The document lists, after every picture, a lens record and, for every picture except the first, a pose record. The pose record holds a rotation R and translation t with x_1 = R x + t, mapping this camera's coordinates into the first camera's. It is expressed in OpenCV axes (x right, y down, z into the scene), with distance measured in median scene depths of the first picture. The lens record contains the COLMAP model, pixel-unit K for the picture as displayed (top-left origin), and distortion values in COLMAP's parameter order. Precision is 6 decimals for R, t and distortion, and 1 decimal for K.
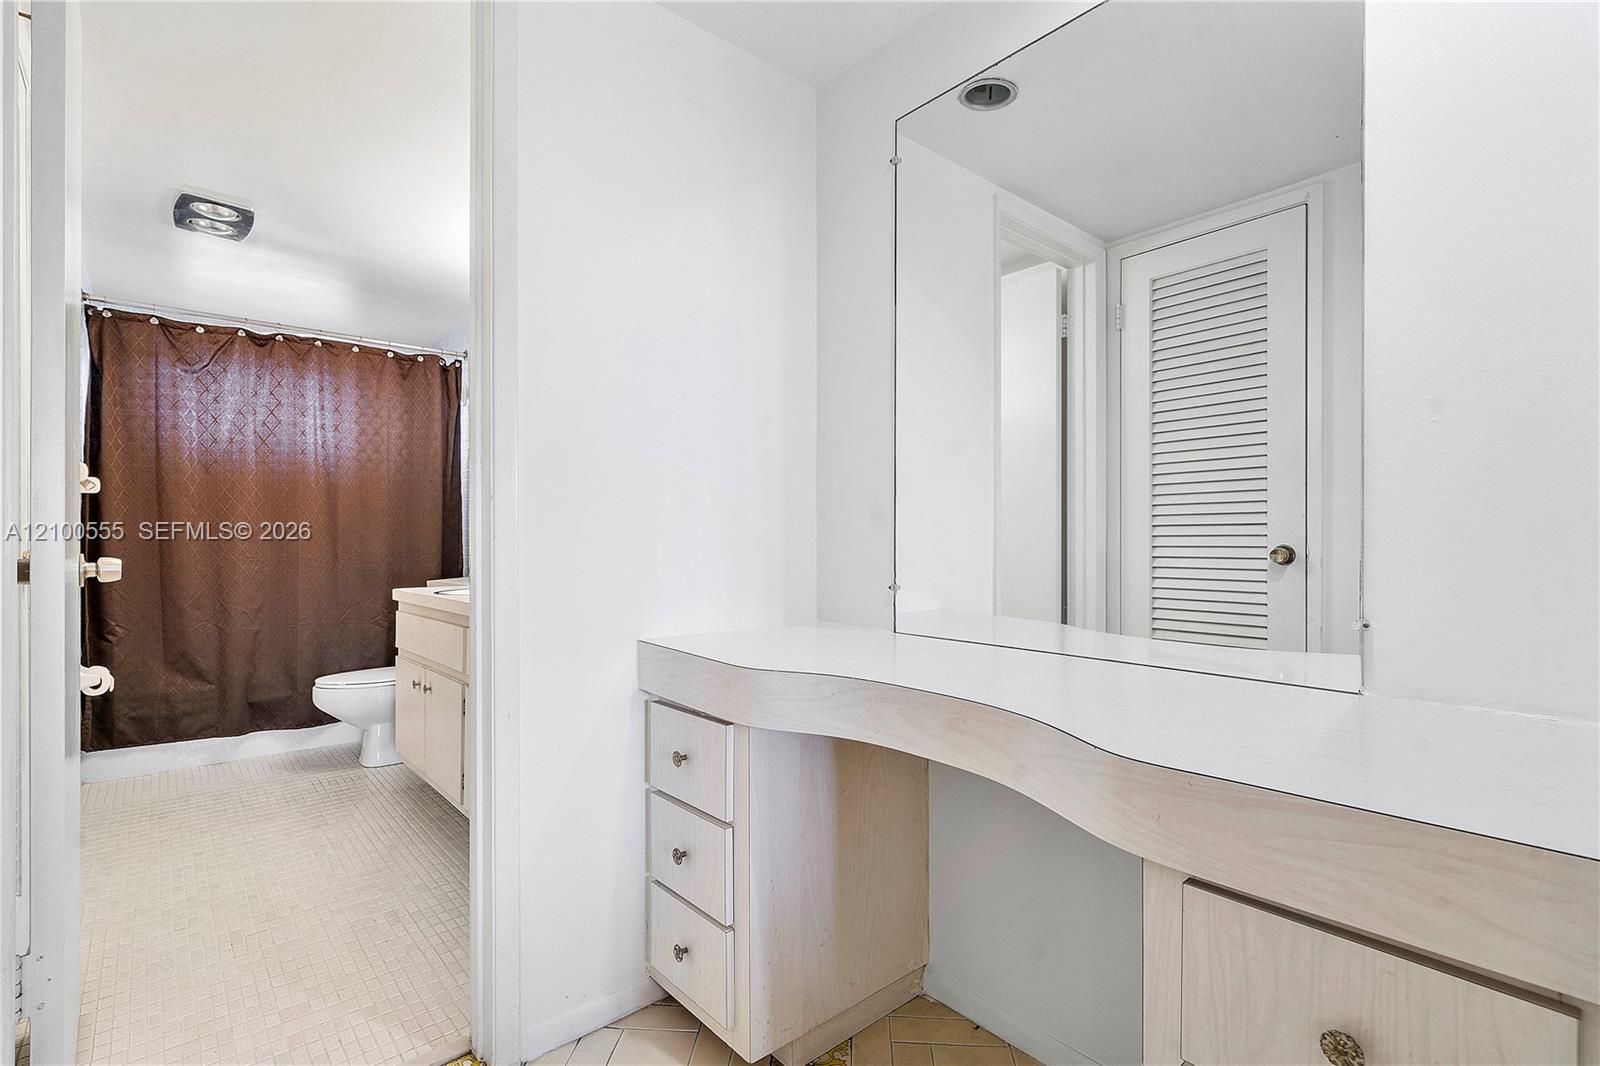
lens RADIAL K [[741.2, 0, 801.6], [0, 741.2, 538.4], [0, 0, 1]] dist [-0.002231, 0.000794]
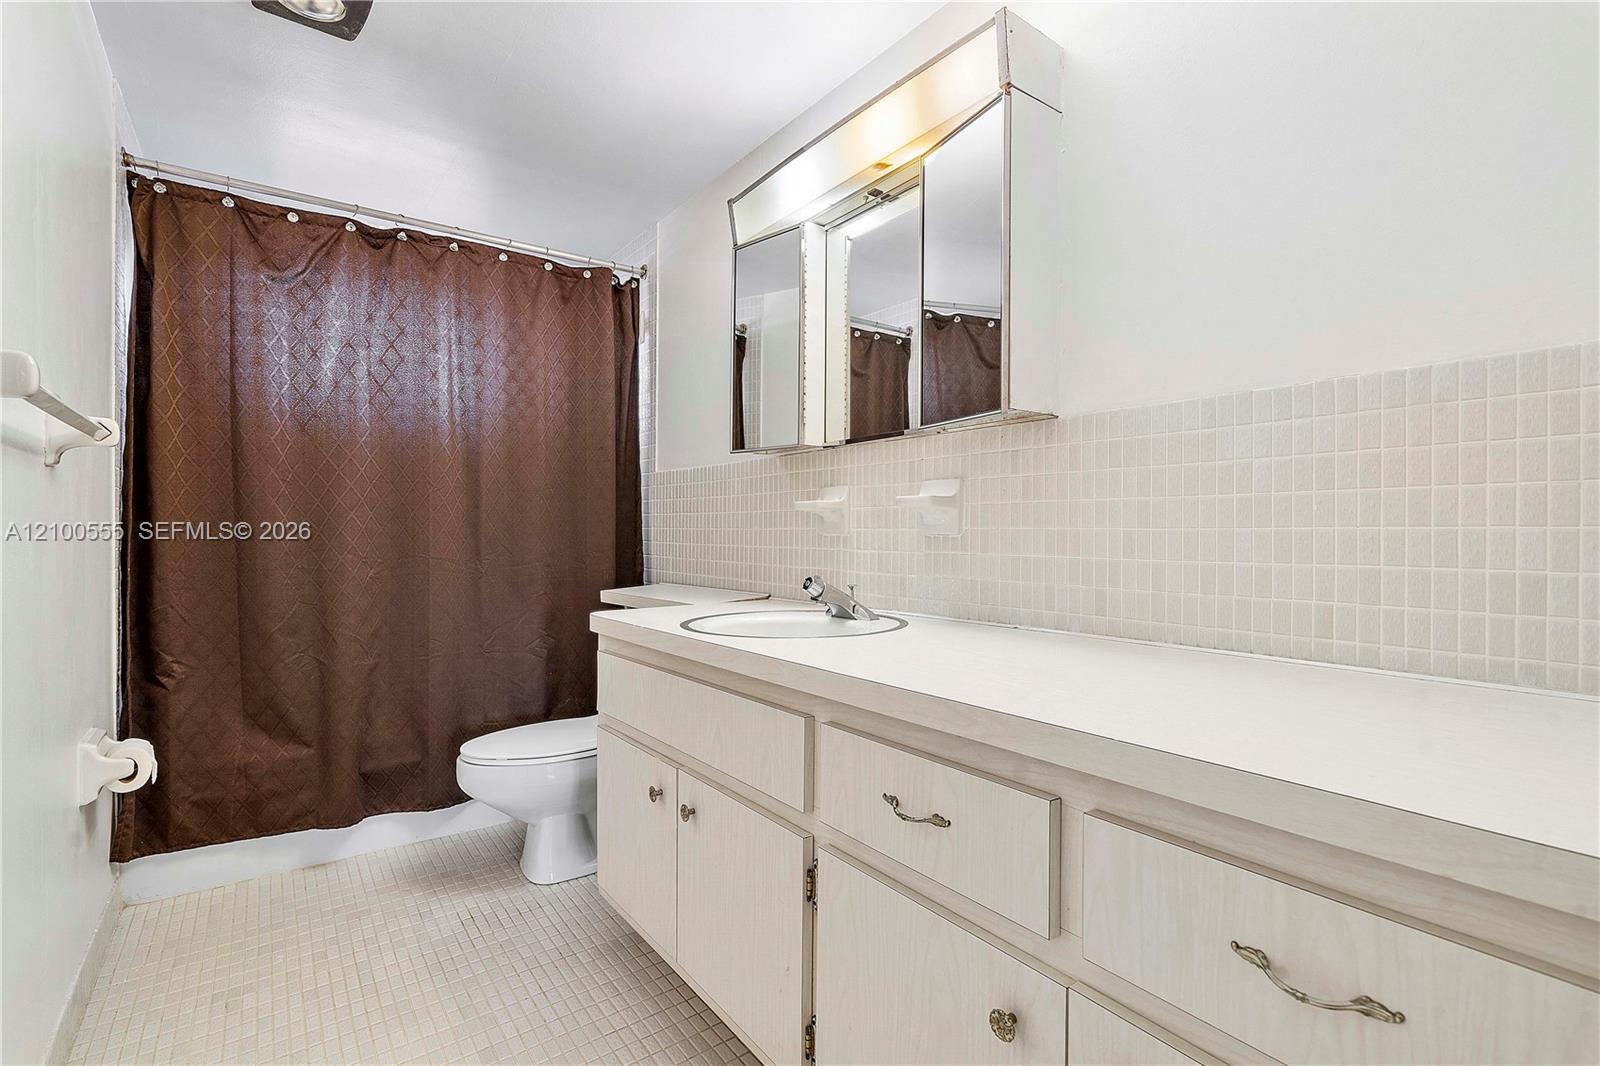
lens RADIAL K [[741.2, 0, 798.2], [0, 741.2, 532.2], [0, 0, 1]] dist [-0.002231, 0.000794]
pose [[0.996058, 0.002806, -0.088659, -0.298929], [-0.002324, 0.999982, 0.005548, -0.001931], [0.088673, -0.005320, 0.996047, 0.374047]]
